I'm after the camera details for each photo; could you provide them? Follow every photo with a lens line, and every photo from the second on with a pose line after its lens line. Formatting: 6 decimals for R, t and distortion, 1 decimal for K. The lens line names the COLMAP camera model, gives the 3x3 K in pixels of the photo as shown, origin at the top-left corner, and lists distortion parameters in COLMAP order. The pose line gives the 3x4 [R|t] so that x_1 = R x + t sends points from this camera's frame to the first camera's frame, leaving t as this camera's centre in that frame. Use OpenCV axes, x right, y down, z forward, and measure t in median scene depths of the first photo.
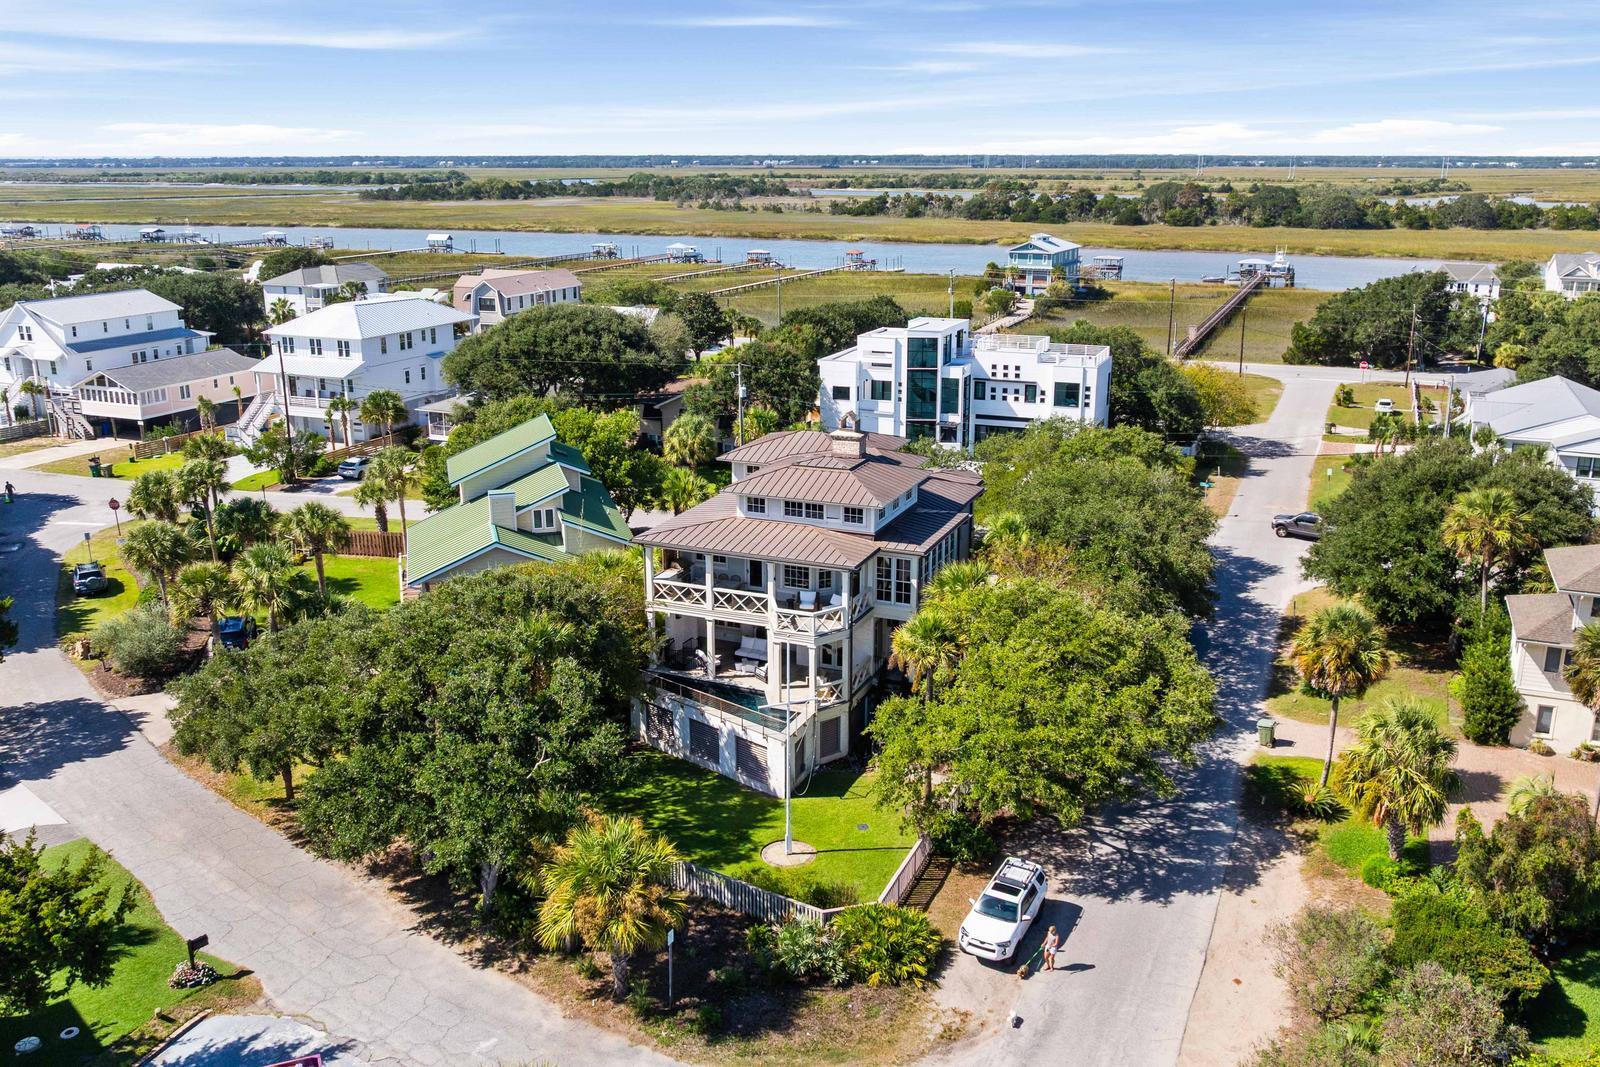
lens RADIAL K [[1330.5, 0, 800.0], [0, 1330.5, 533.5], [0, 0, 1]] dist [-0.002764, -0.054377]
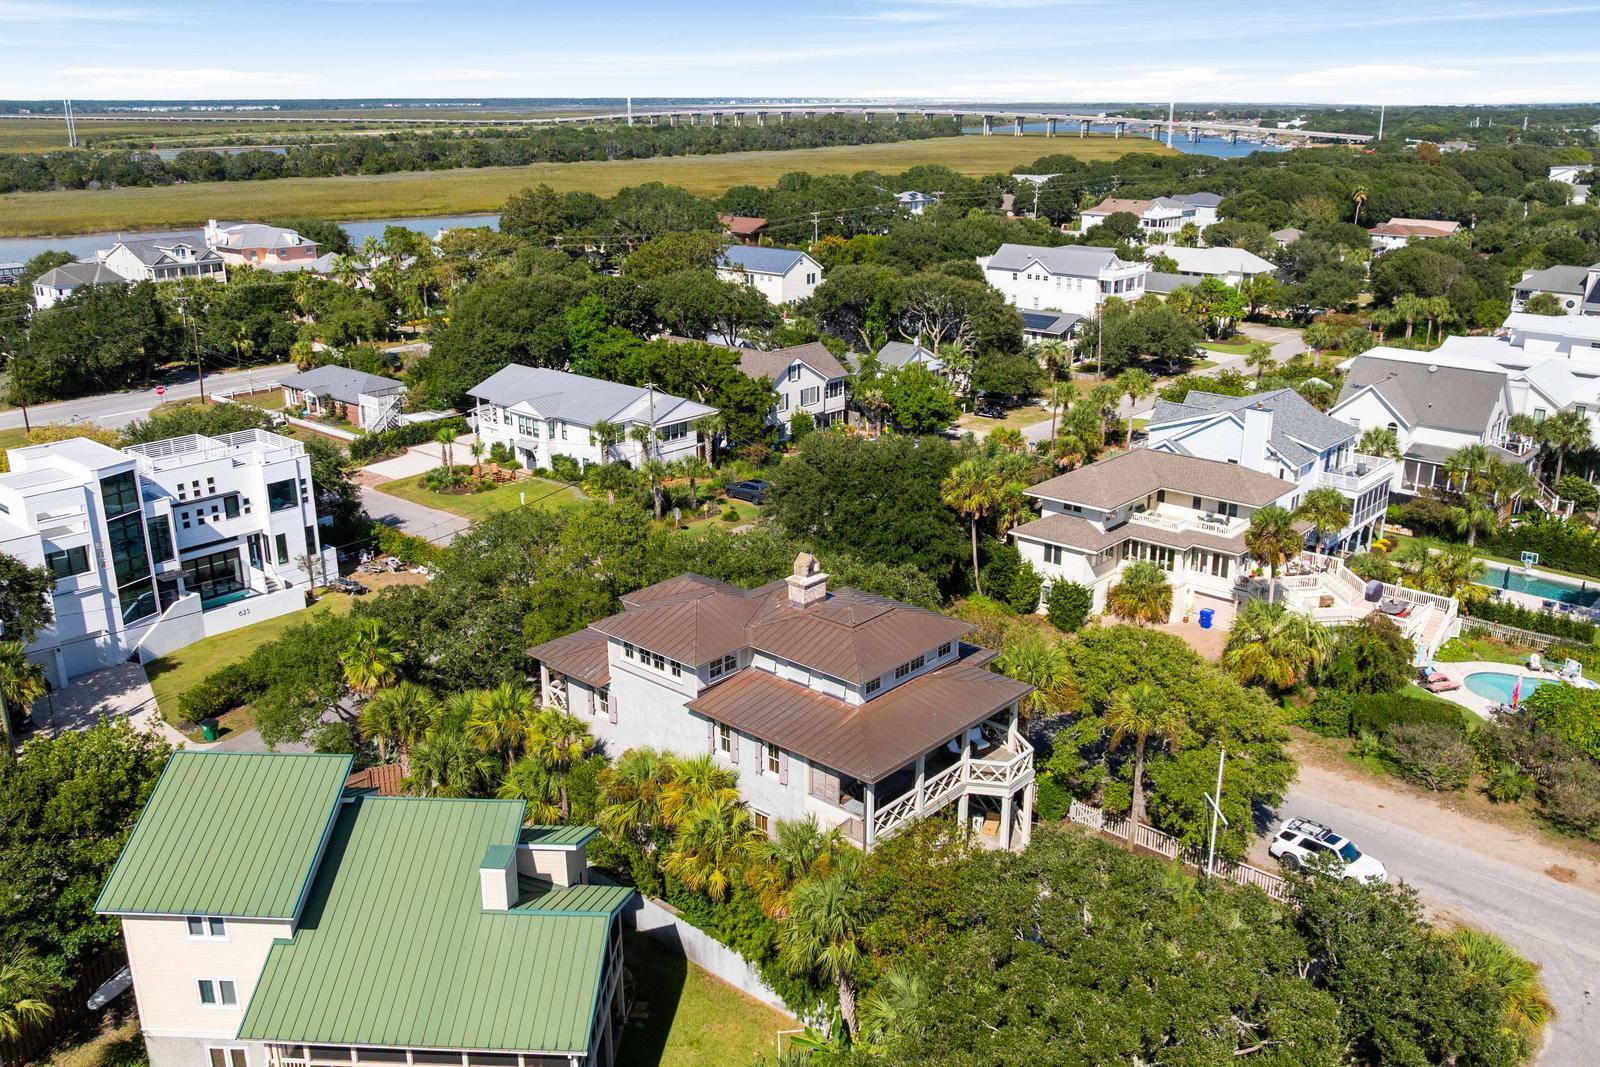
lens RADIAL K [[1330.5, 0, 800.0], [0, 1330.5, 533.5], [0, 0, 1]] dist [-0.002764, -0.054377]
pose [[0.351862, -0.293619, 0.888809, -0.421947], [0.265907, 0.941765, 0.205845, -0.163641], [-0.897489, 0.163912, 0.409447, 0.368566]]
